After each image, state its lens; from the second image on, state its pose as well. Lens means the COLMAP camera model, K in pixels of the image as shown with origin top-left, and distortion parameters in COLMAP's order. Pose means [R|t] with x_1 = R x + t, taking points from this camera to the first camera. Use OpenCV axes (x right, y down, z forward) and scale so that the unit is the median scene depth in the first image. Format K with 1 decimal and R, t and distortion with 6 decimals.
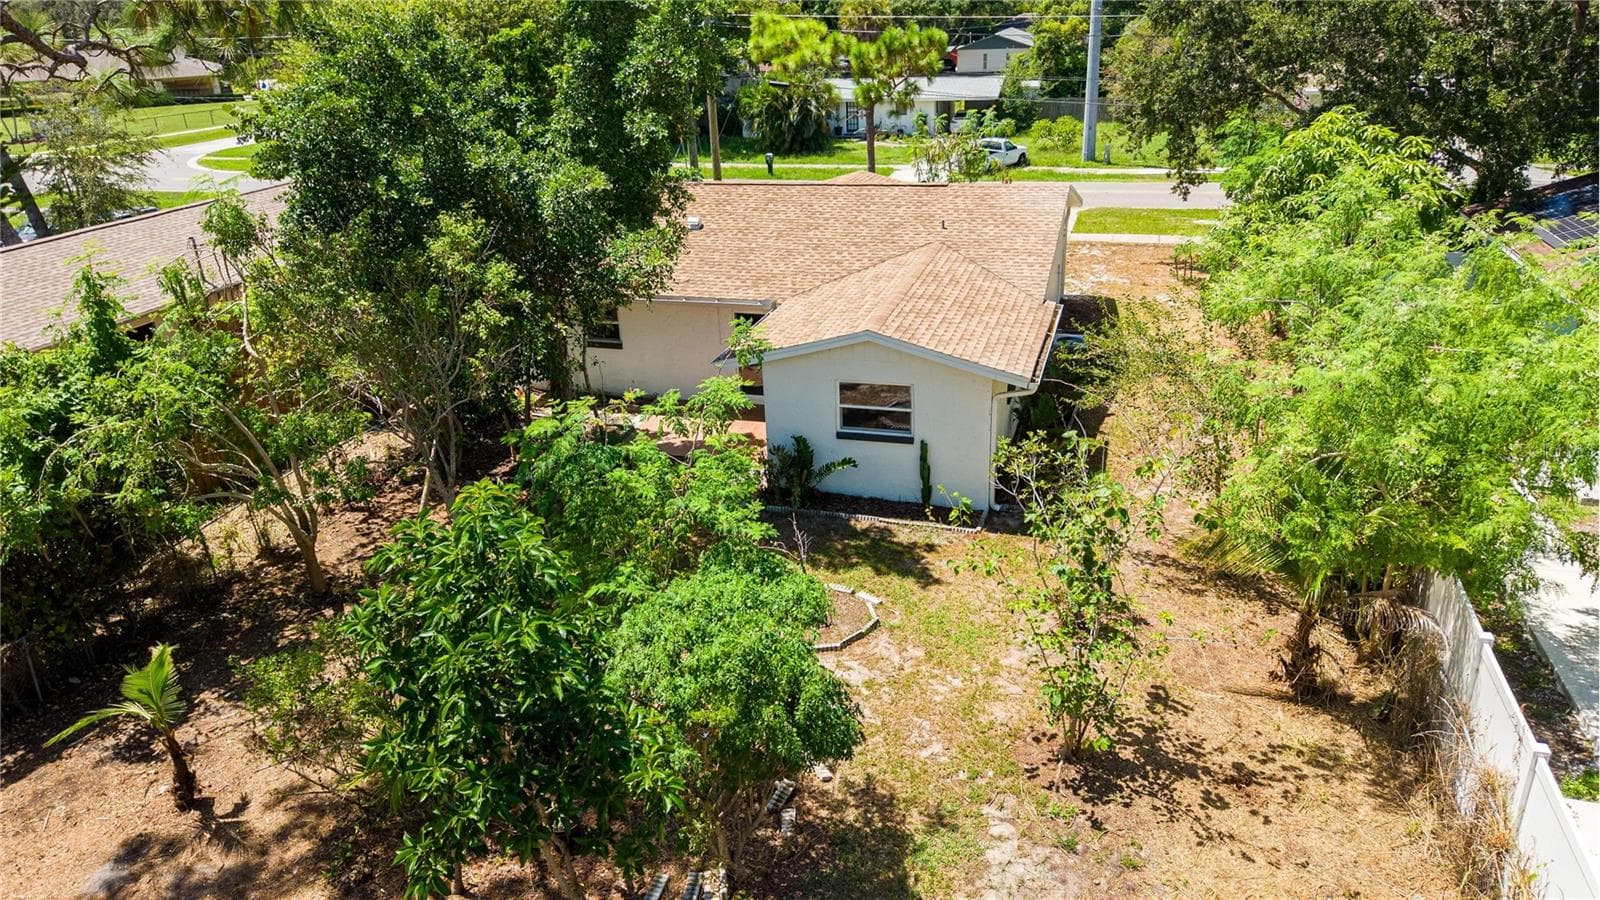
lens RADIAL K [[1070.6, 0, 804.6], [0, 1070.6, 454.8], [0, 0, 1]] dist [0.046765, -0.076327]
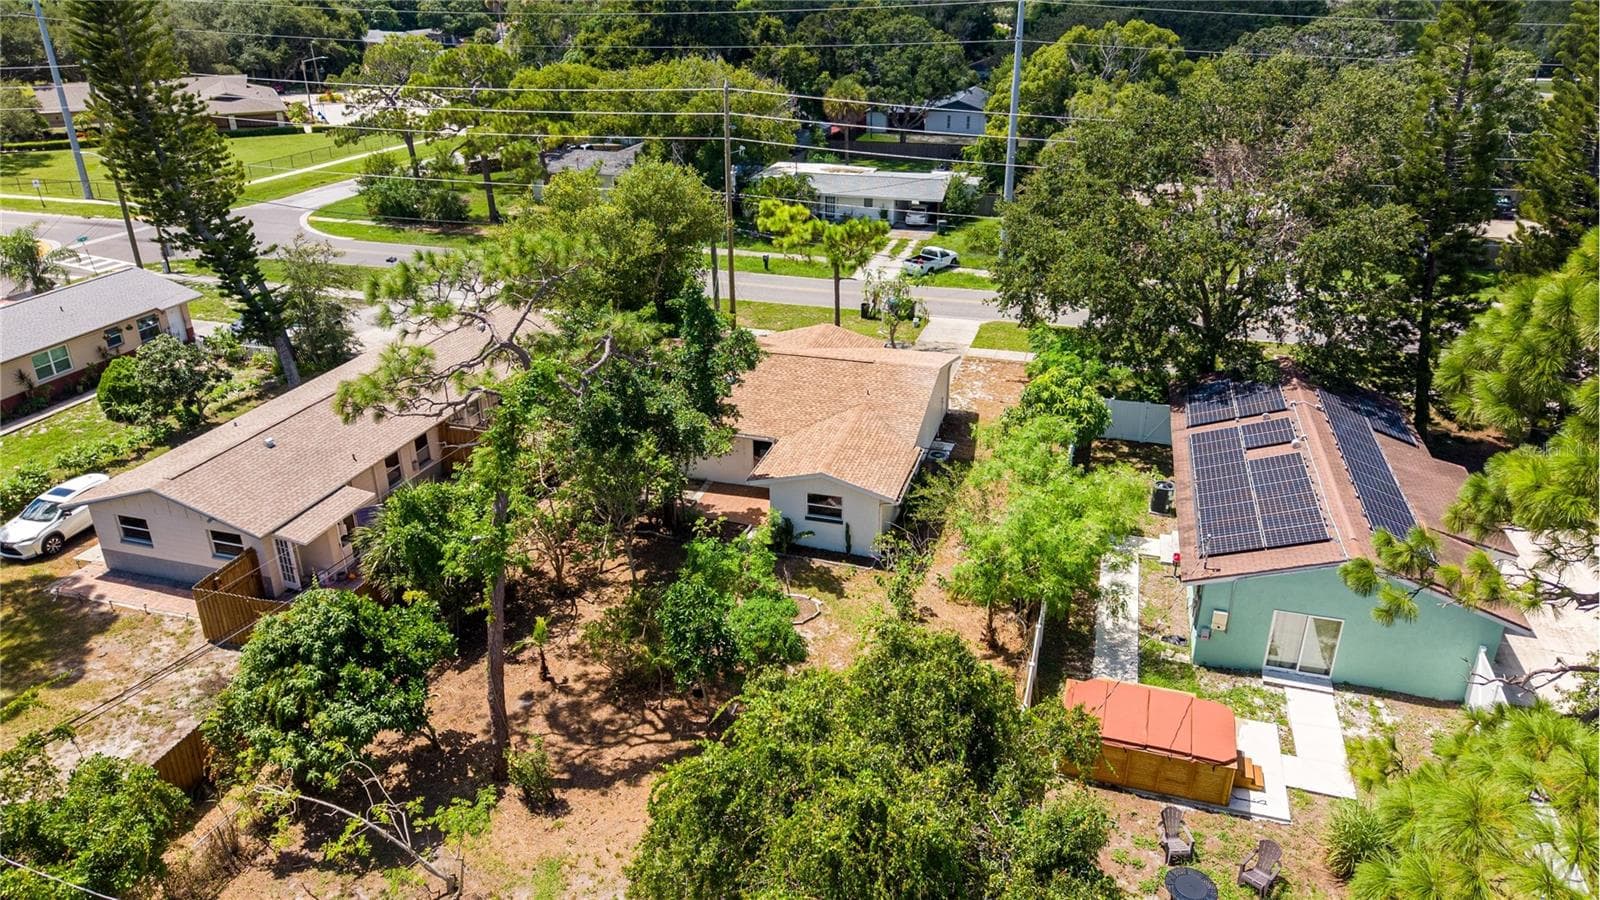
lens RADIAL K [[1048.2, 0, 800.8], [0, 1048.2, 468.7], [0, 0, 1]] dist [0.019272, -0.002949]
pose [[0.999591, 0.023724, 0.015997, -0.014697], [-0.024294, 0.999043, 0.036379, -0.218036], [-0.015118, -0.036753, 0.999210, -1.154233]]
